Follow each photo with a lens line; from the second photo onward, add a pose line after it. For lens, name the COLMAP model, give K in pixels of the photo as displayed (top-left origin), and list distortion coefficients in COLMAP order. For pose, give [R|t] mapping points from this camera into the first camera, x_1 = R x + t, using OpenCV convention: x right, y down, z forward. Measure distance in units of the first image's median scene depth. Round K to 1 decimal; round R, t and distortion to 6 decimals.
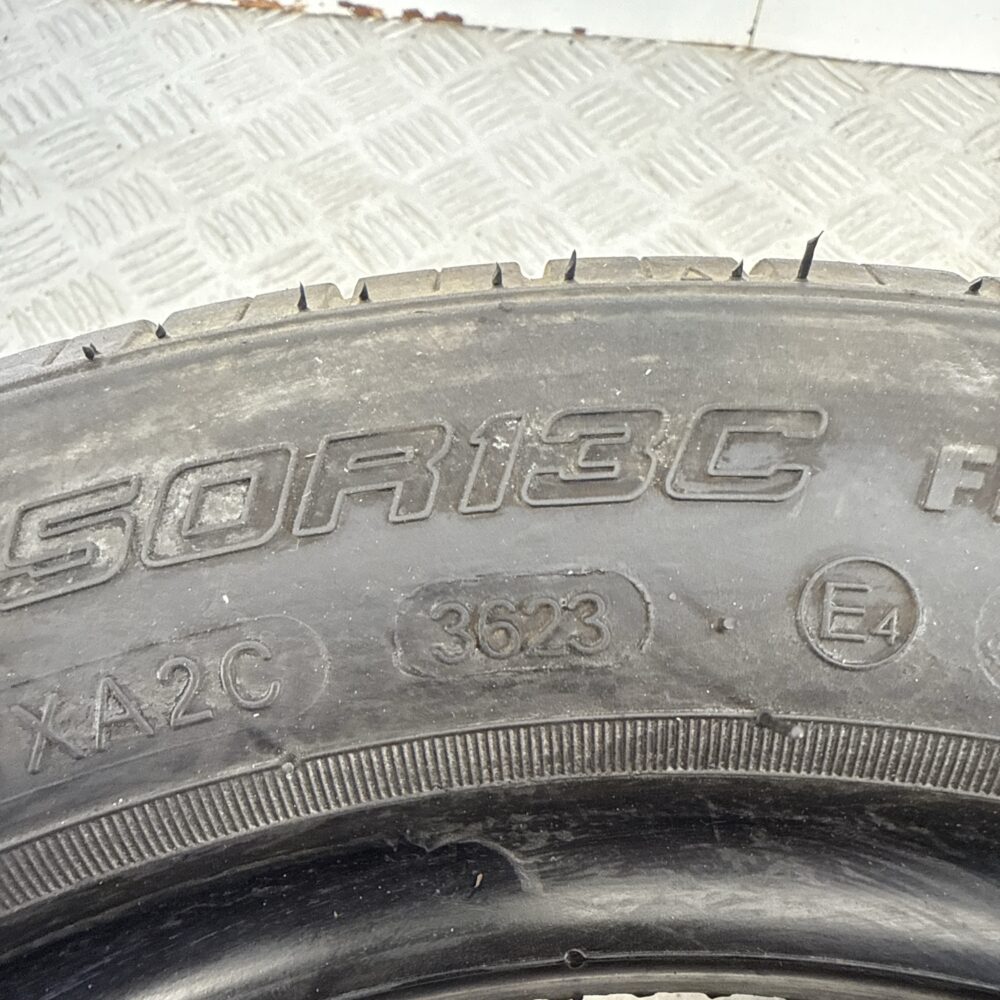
lens RADIAL K [[977.0, 0, 500.0], [0, 977.0, 500.0], [0, 0, 1]] dist [0.005026, -0.011987]
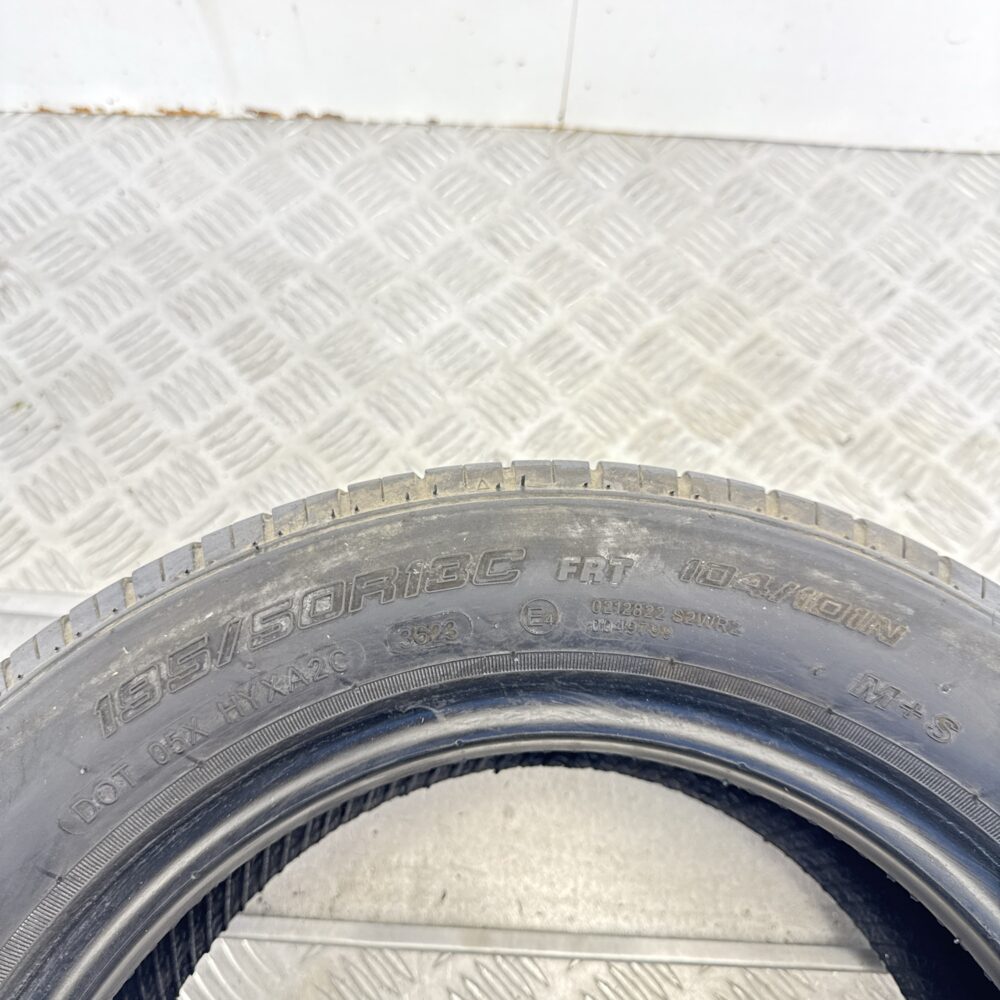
lens RADIAL K [[948.1, 0, 500.0], [0, 948.1, 500.0], [0, 0, 1]] dist [0.161669, -0.394777]
pose [[0.990919, -0.100957, 0.088807, 0.018191], [0.091306, 0.990085, 0.106745, -0.514231], [-0.098703, -0.097668, 0.990312, -1.694391]]
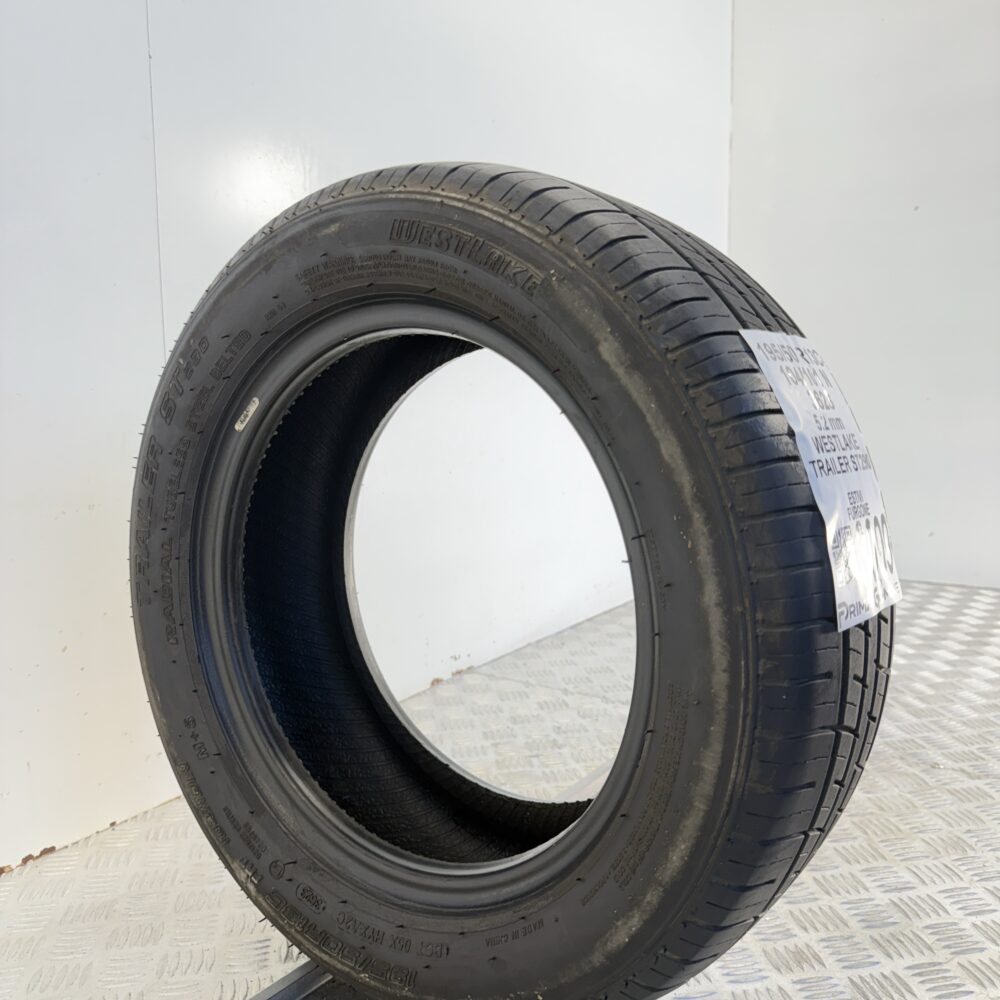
lens RADIAL K [[948.1, 0, 500.0], [0, 948.1, 500.0], [0, 0, 1]] dist [0.161669, -0.394777]
pose [[-0.736868, -0.396545, 0.547519, -3.040556], [0.494518, -0.868397, 0.036594, 2.545864], [0.460953, 0.297723, 0.835992, -4.115517]]
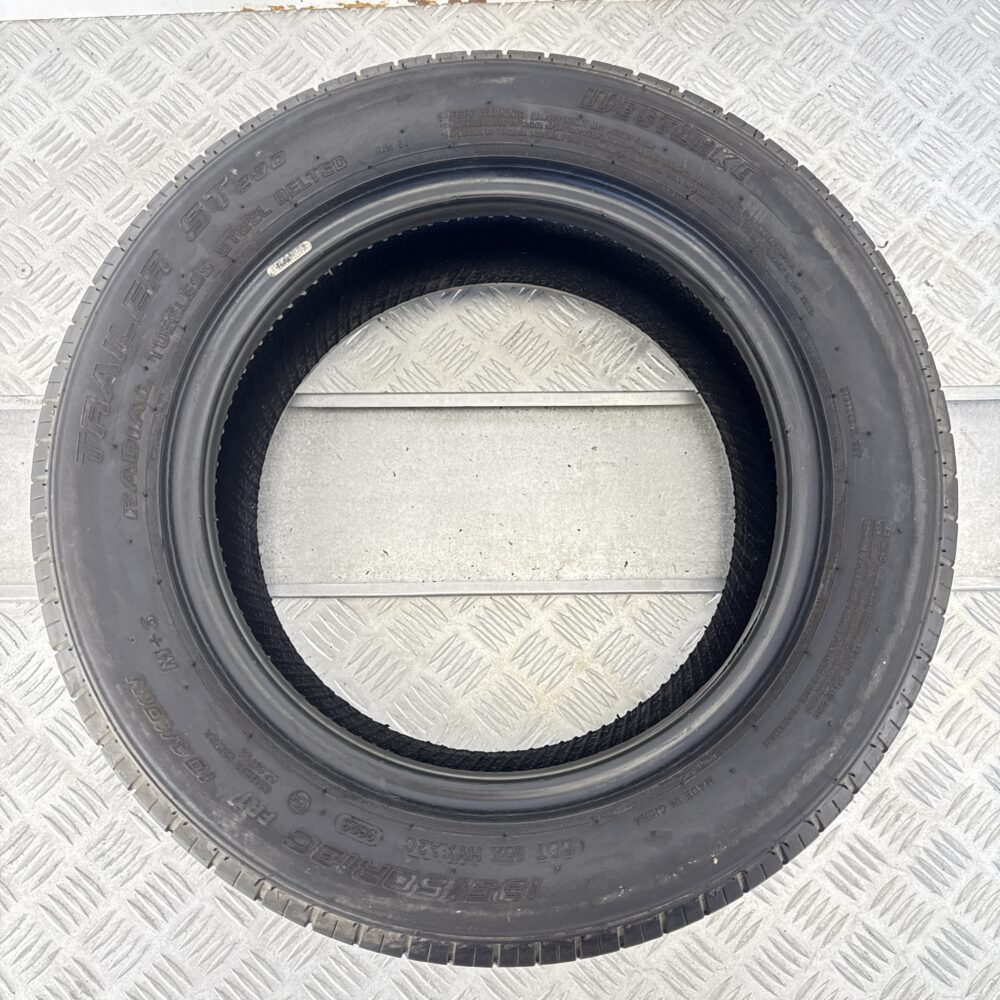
lens RADIAL K [[948.1, 0, 500.0], [0, 948.1, 500.0], [0, 0, 1]] dist [0.161669, -0.394777]
pose [[-0.901824, -0.421130, 0.096758, -0.365384], [0.404821, -0.745126, 0.530006, -0.858373], [-0.151105, 0.517142, 0.842456, -3.805895]]
